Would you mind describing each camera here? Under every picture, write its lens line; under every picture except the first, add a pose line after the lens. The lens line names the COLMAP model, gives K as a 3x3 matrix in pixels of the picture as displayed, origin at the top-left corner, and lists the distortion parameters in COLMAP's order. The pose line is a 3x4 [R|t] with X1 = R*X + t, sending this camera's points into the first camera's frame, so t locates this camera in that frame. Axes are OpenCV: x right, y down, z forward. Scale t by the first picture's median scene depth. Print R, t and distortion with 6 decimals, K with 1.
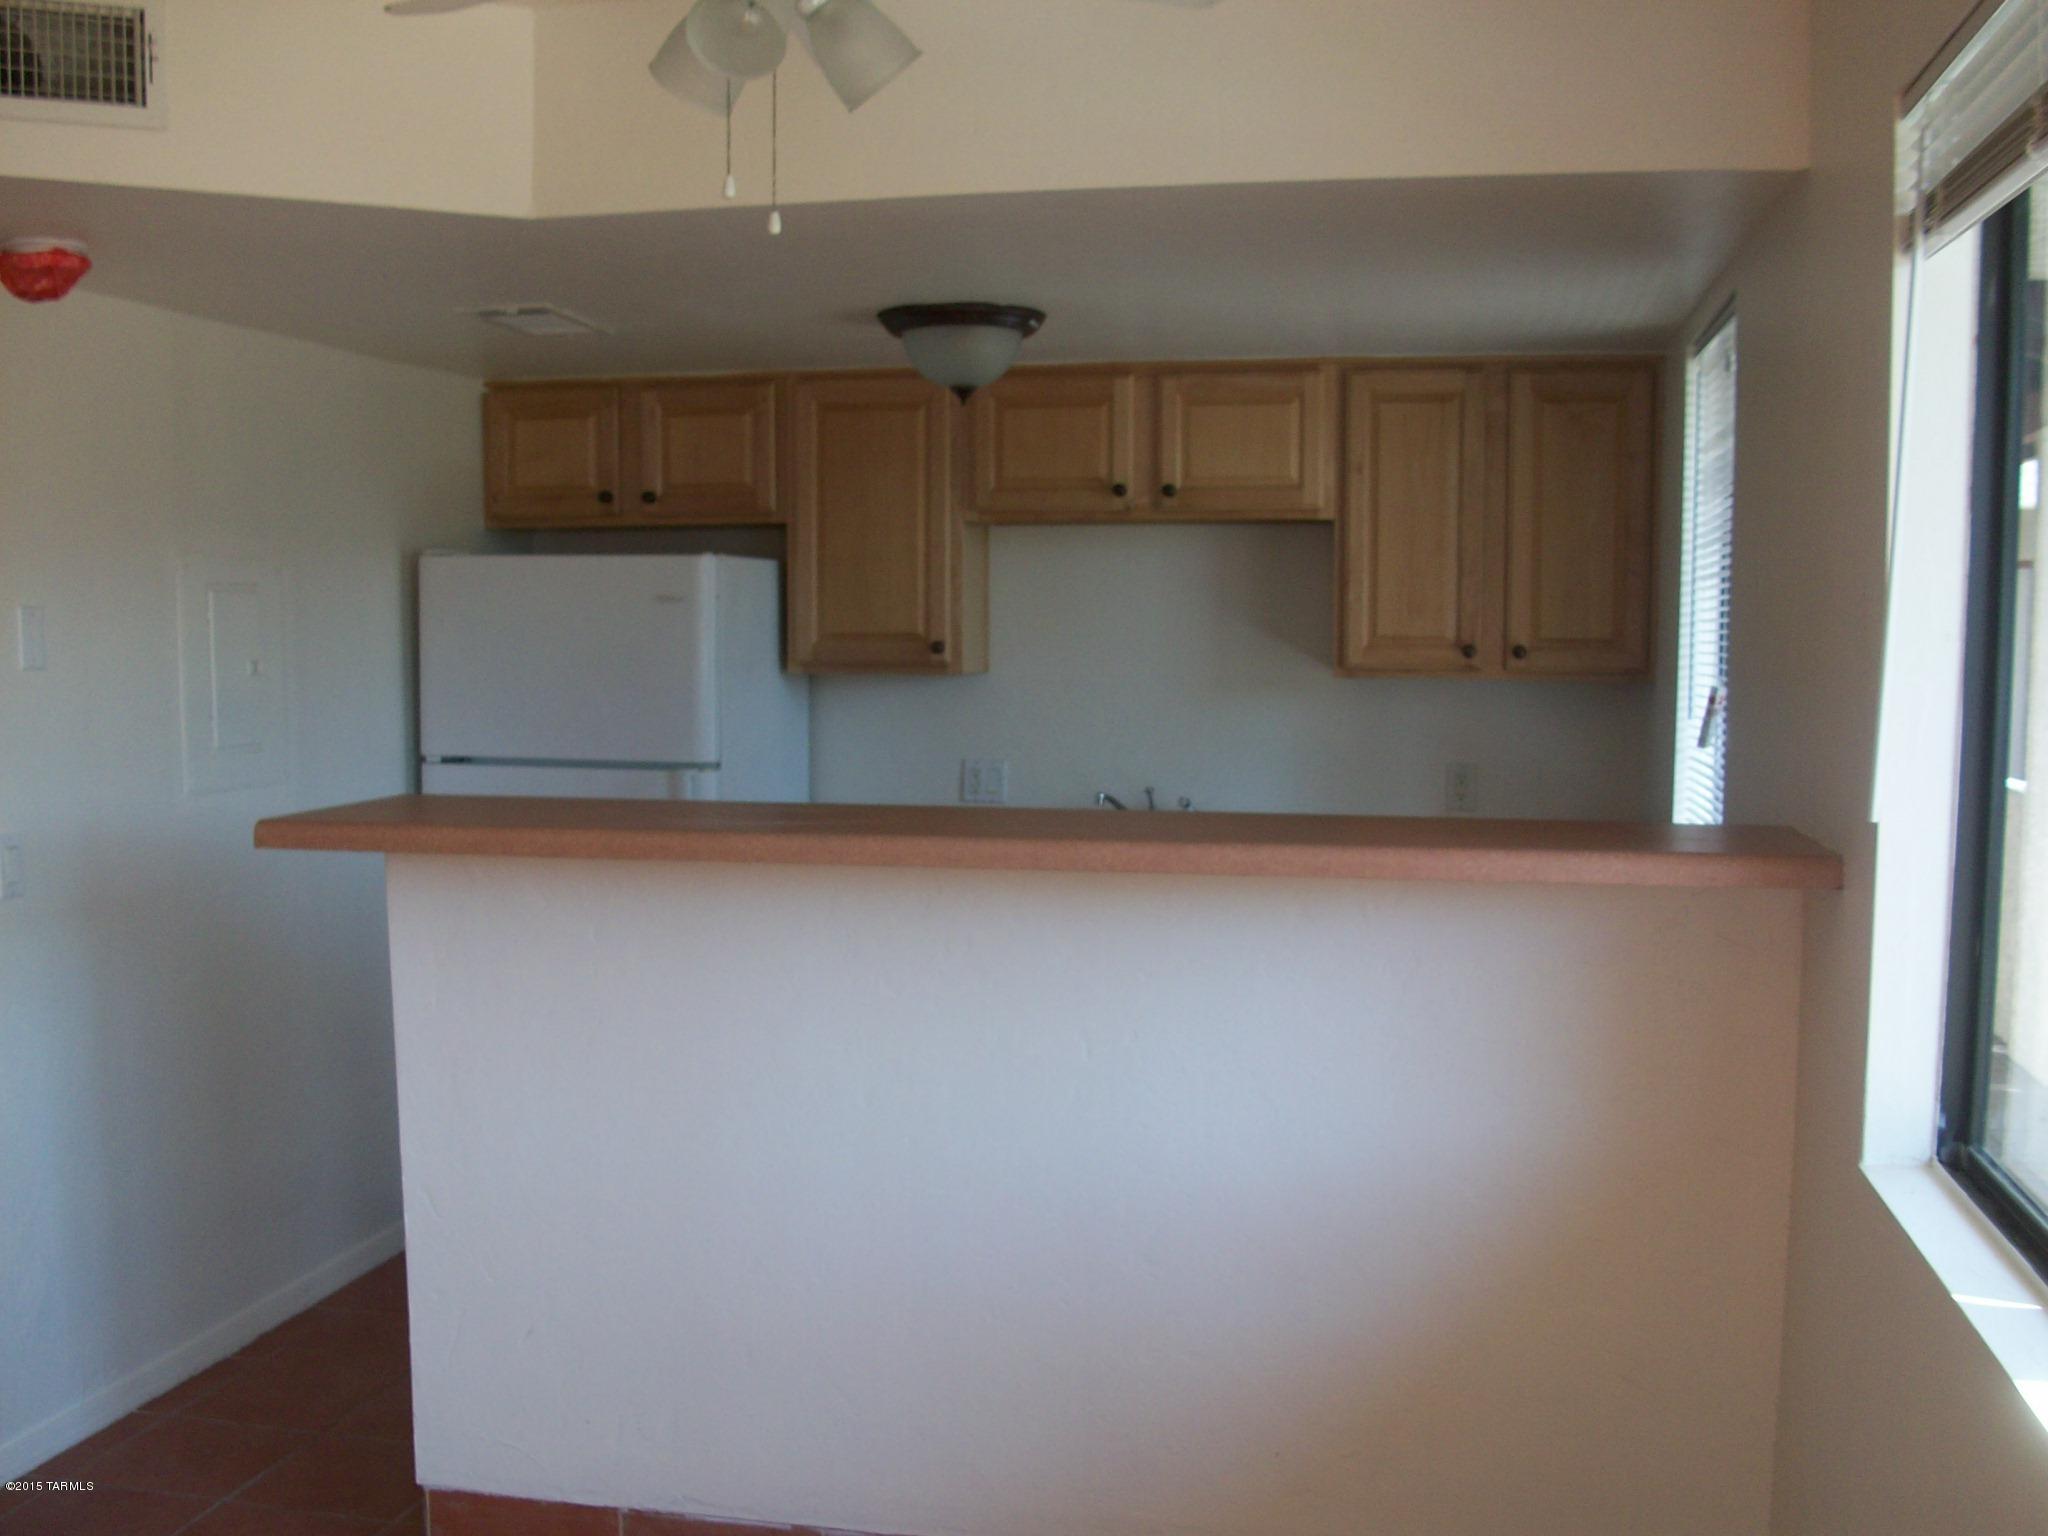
lens RADIAL K [[2093.7, 0, 1022.7], [0, 2093.7, 838.6], [0, 0, 1]] dist [-0.116420, 0.025917]
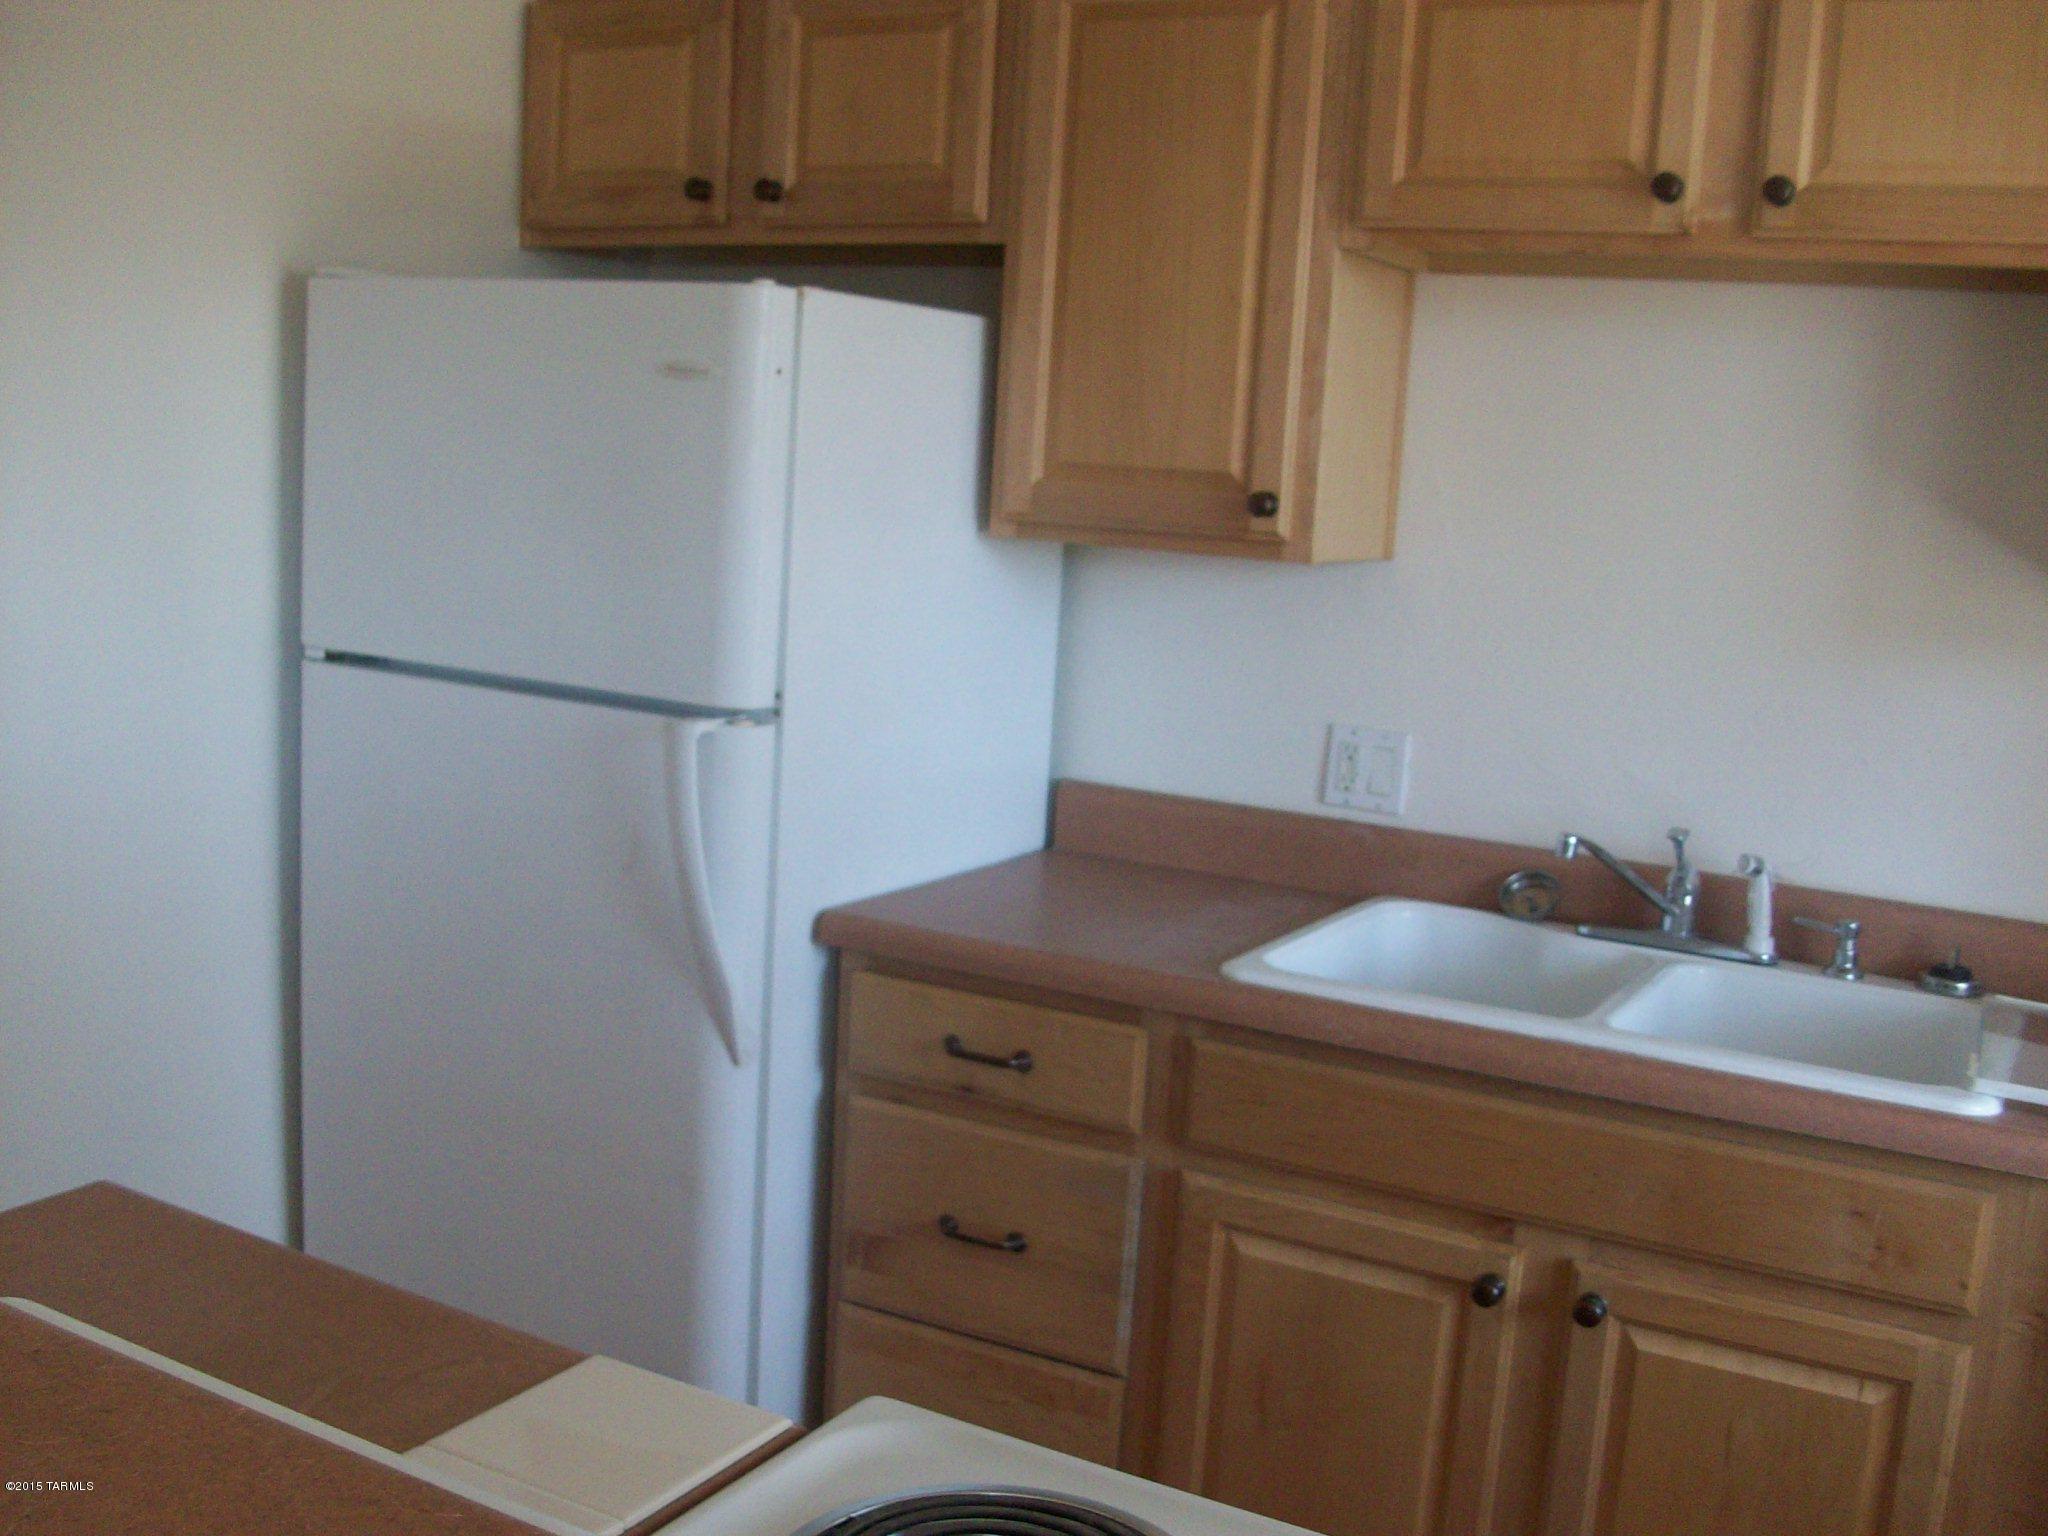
lens RADIAL K [[2093.7, 0, 1022.7], [0, 2093.7, 838.6], [0, 0, 1]] dist [-0.116420, 0.025917]
pose [[0.952980, 0.108606, -0.282904, 0.052174], [-0.087727, 0.992469, 0.085491, -0.050157], [0.290058, -0.056653, 0.955331, 0.505541]]
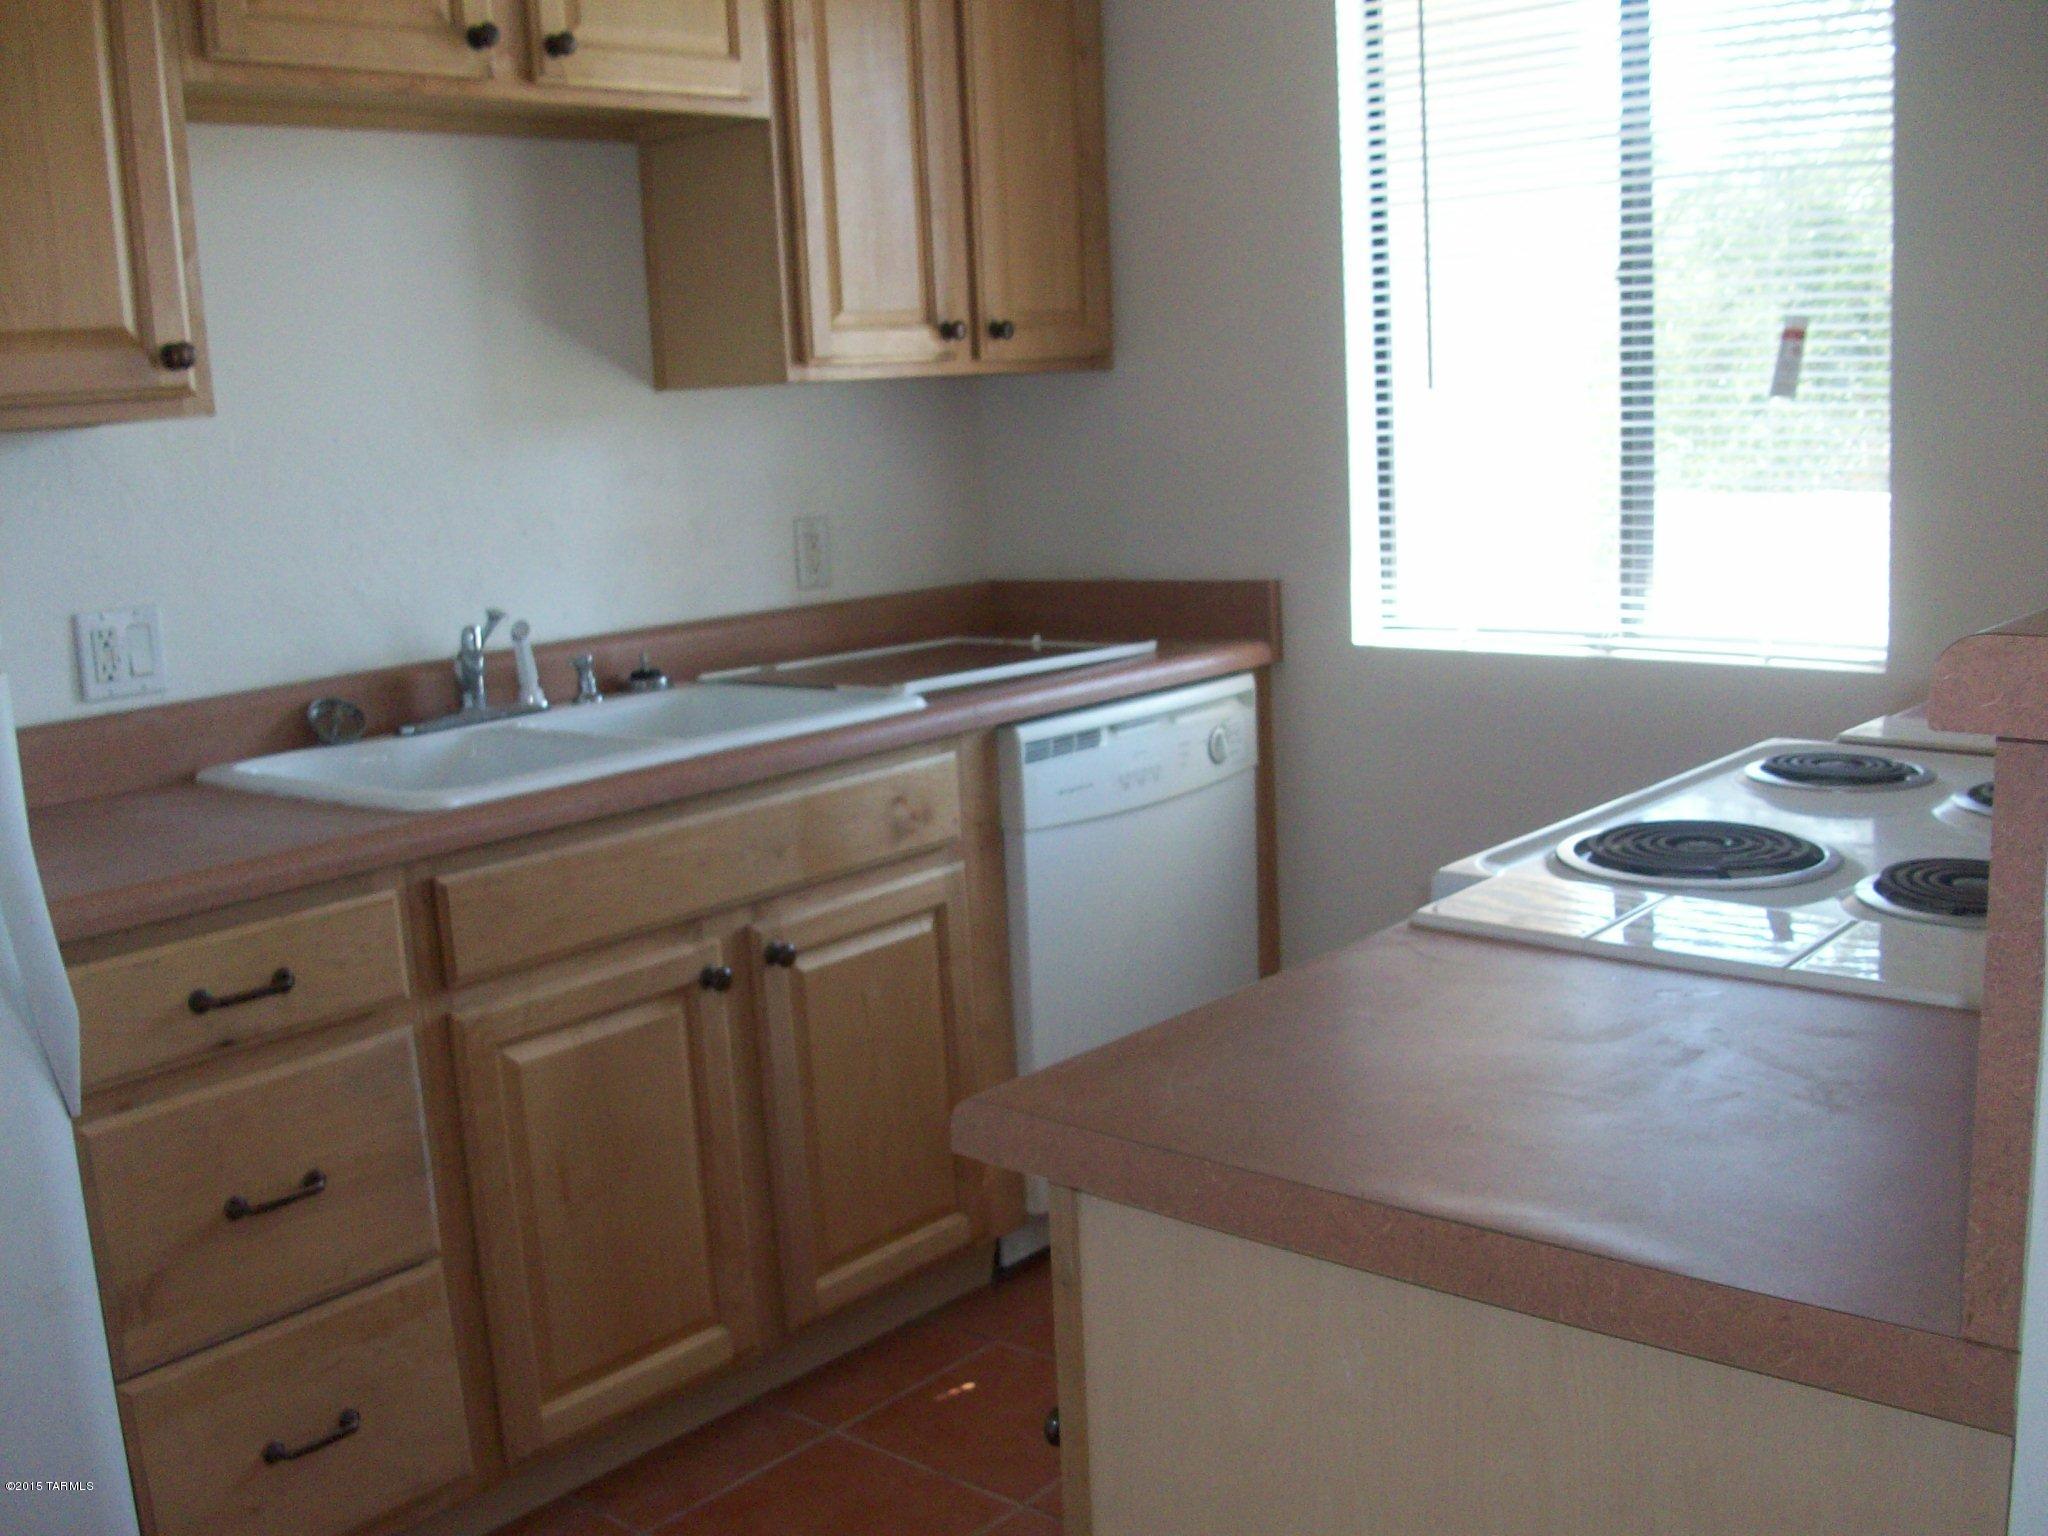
lens RADIAL K [[2093.7, 0, 1022.7], [0, 2093.7, 838.6], [0, 0, 1]] dist [-0.116420, 0.025917]
pose [[0.489510, -0.210519, 0.846204, -0.347713], [0.146636, 0.976474, 0.158102, -0.031603], [-0.859580, 0.046692, 0.508864, 0.612941]]
